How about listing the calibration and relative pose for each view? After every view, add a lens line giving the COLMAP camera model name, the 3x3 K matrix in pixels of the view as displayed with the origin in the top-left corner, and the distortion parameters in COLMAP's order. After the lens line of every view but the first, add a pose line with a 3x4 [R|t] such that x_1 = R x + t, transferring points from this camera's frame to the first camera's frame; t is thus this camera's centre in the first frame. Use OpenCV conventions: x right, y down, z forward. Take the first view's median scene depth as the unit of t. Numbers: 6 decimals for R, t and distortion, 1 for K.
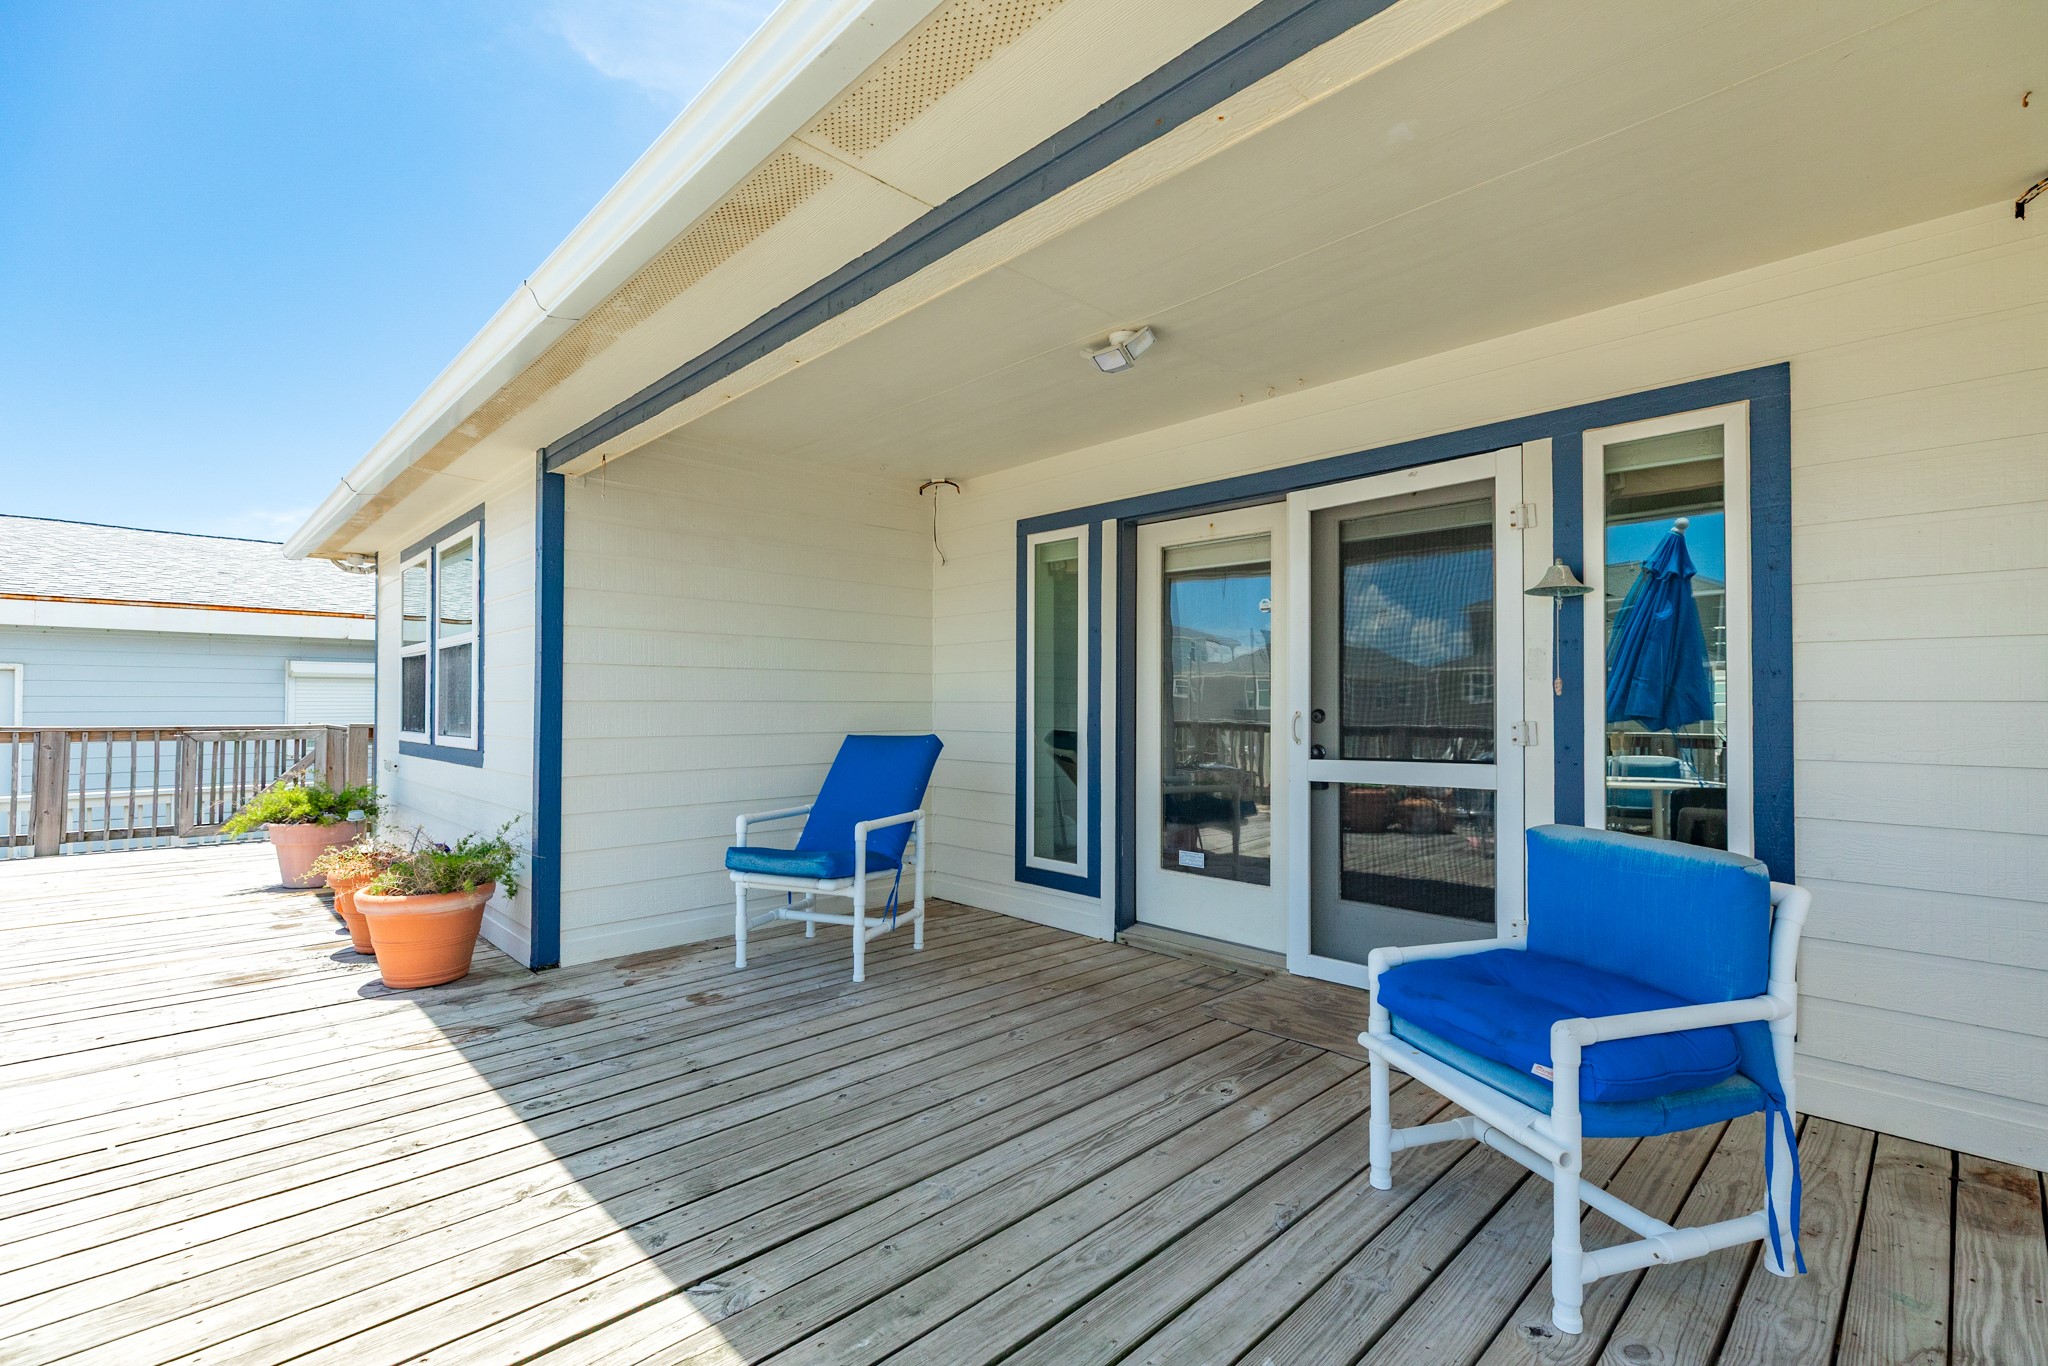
lens RADIAL K [[913.6, 0, 1024.0], [0, 913.6, 683.0], [0, 0, 1]] dist [0.001830, 0.000375]
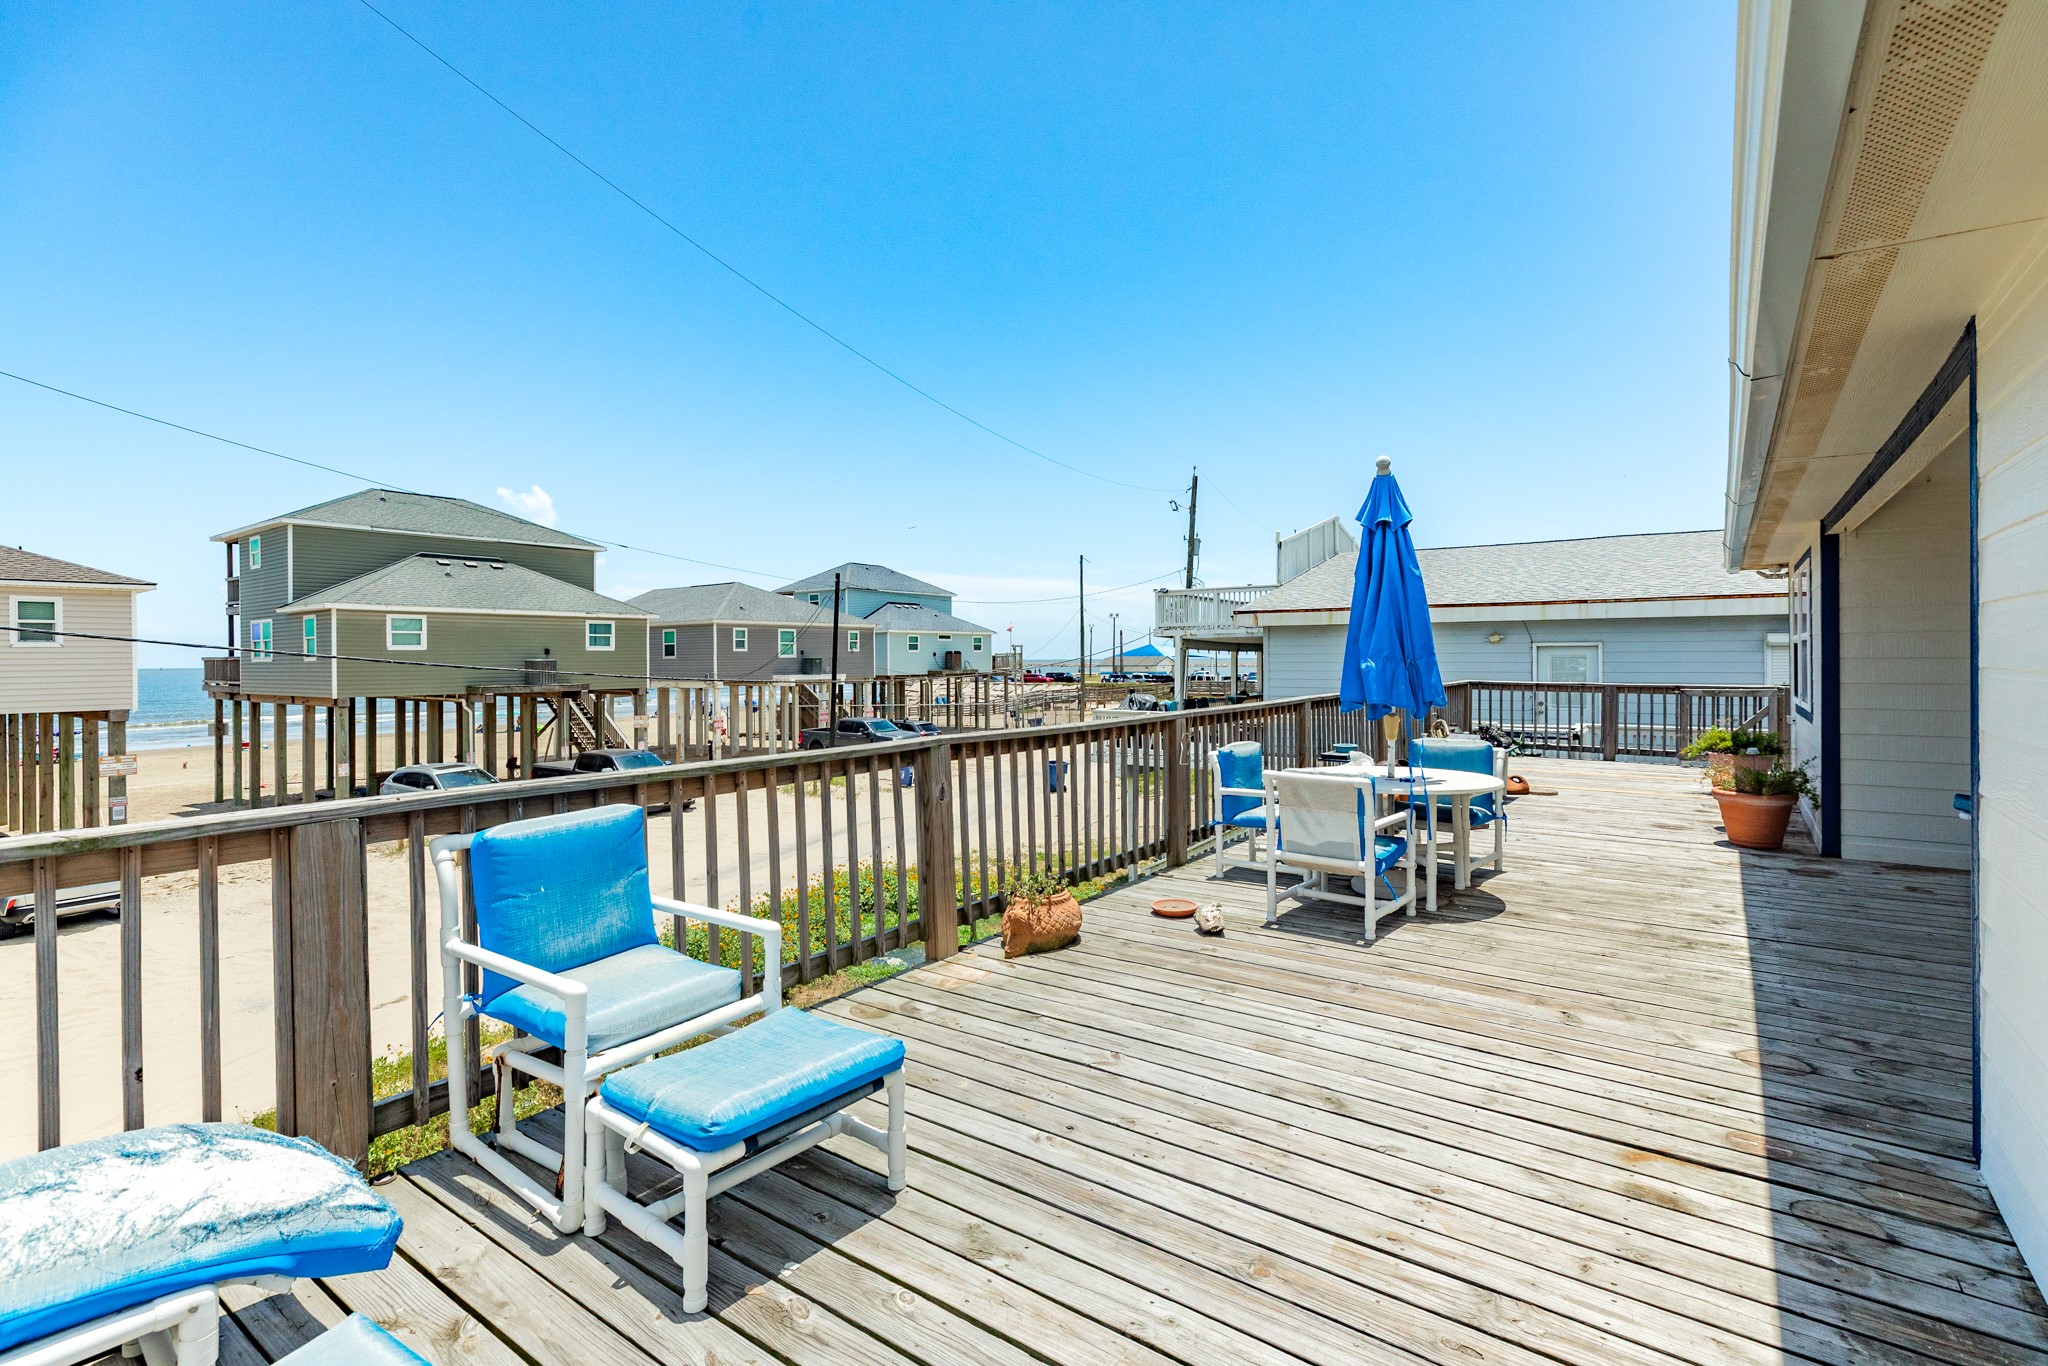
lens RADIAL K [[953.8, 0, 1028.9], [0, 953.8, 675.2], [0, 0, 1]] dist [0.000608, 0.000205]
pose [[0.173057, 0.019570, -0.984717, 0.443494], [0.027074, 0.999330, 0.024618, -0.036719], [0.984540, -0.030920, 0.172411, -0.322047]]
